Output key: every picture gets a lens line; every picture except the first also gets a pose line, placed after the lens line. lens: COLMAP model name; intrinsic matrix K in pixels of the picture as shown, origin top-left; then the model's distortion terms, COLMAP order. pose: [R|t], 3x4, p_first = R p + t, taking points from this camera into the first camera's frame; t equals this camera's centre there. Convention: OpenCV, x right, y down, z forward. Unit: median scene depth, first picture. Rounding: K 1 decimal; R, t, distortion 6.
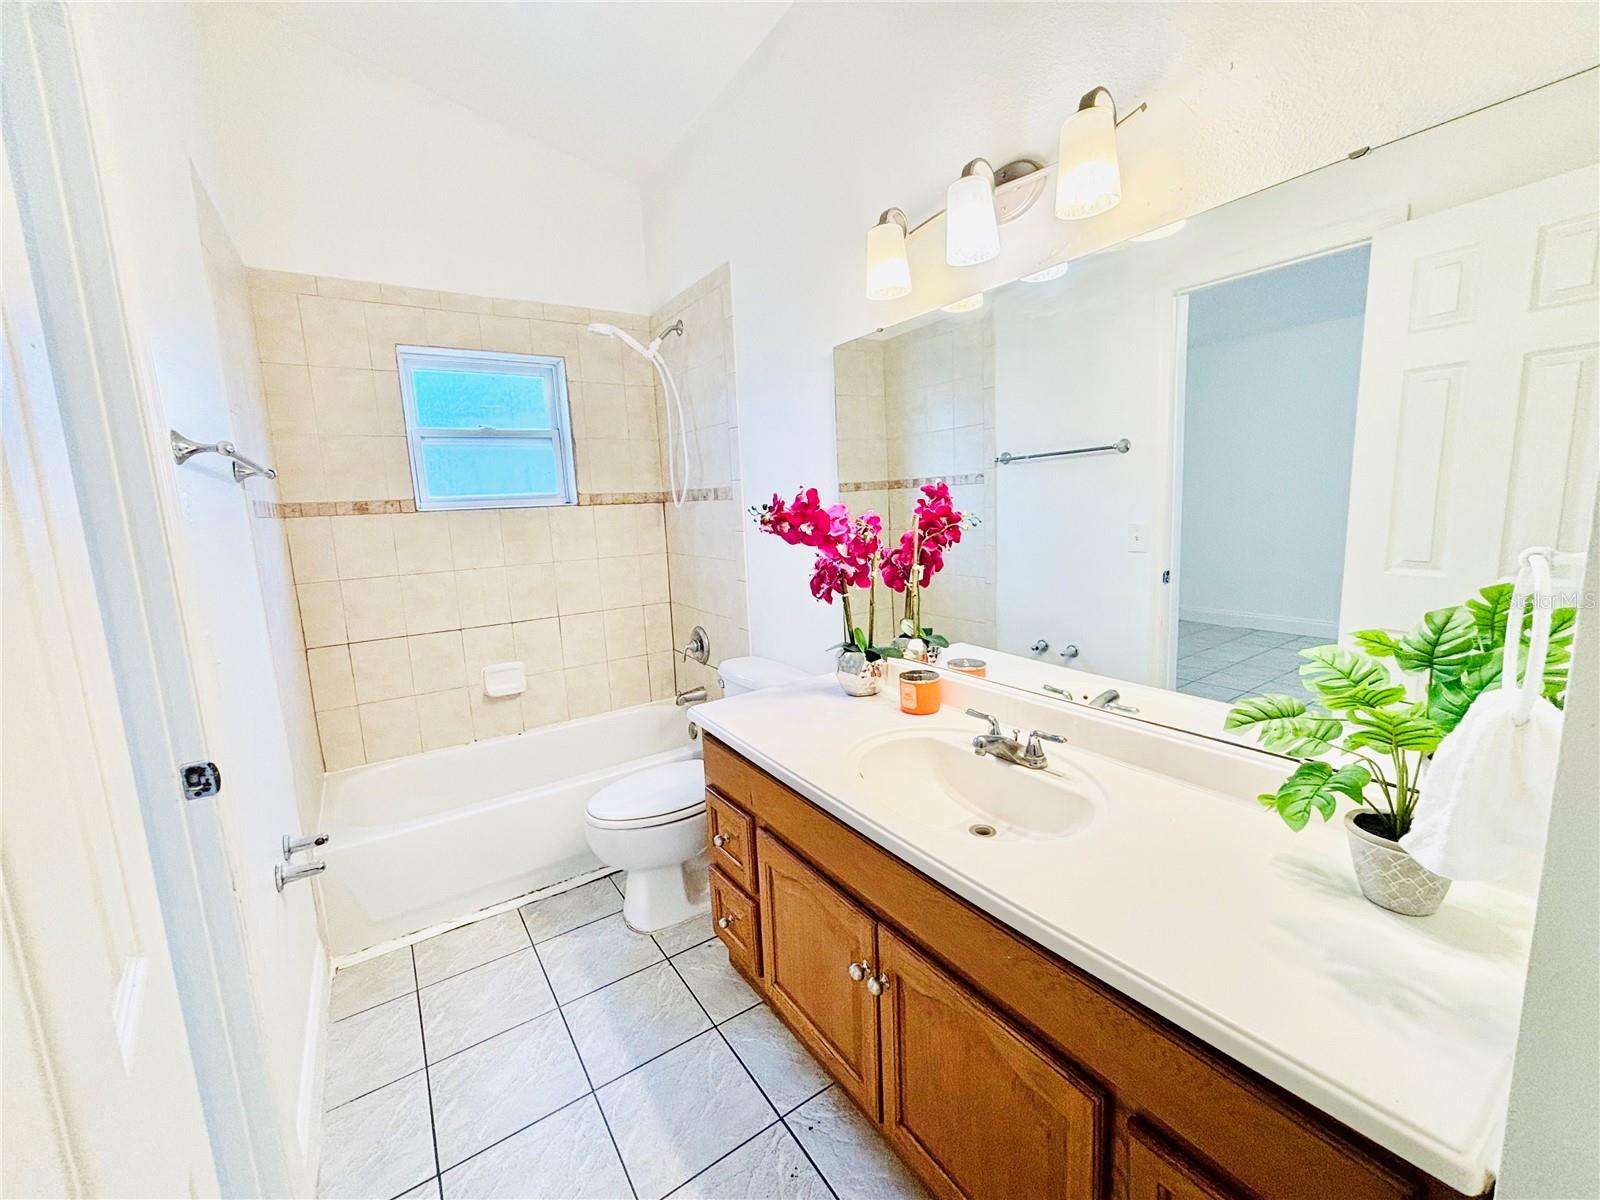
lens RADIAL K [[643.0, 0, 804.4], [0, 643.0, 597.2], [0, 0, 1]] dist [-0.004391, -0.001729]
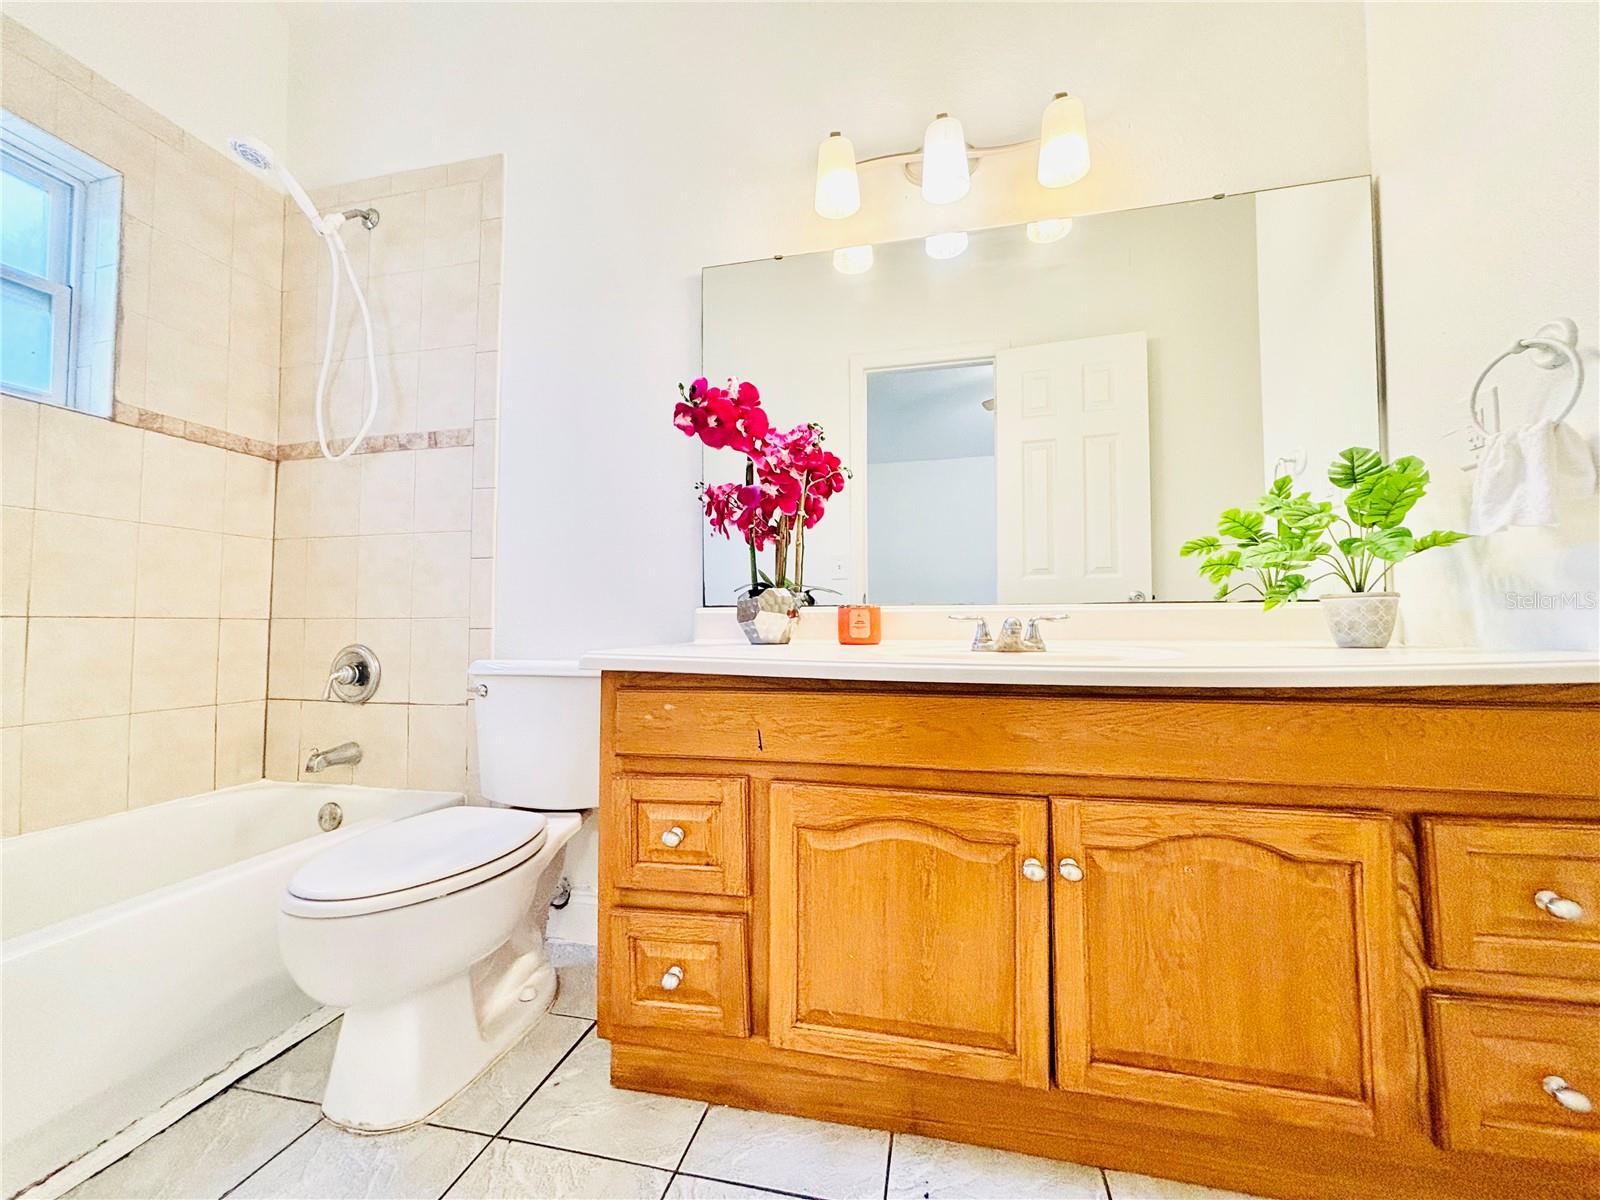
lens RADIAL K [[643.0, 0, 807.3], [0, 643.0, 600.4], [0, 0, 1]] dist [-0.004391, -0.001729]
pose [[0.729264, 0.070655, 0.680575, -0.309335], [0.077302, 0.979778, -0.184550, 0.174280], [-0.679852, 0.187195, 0.709055, 0.259164]]
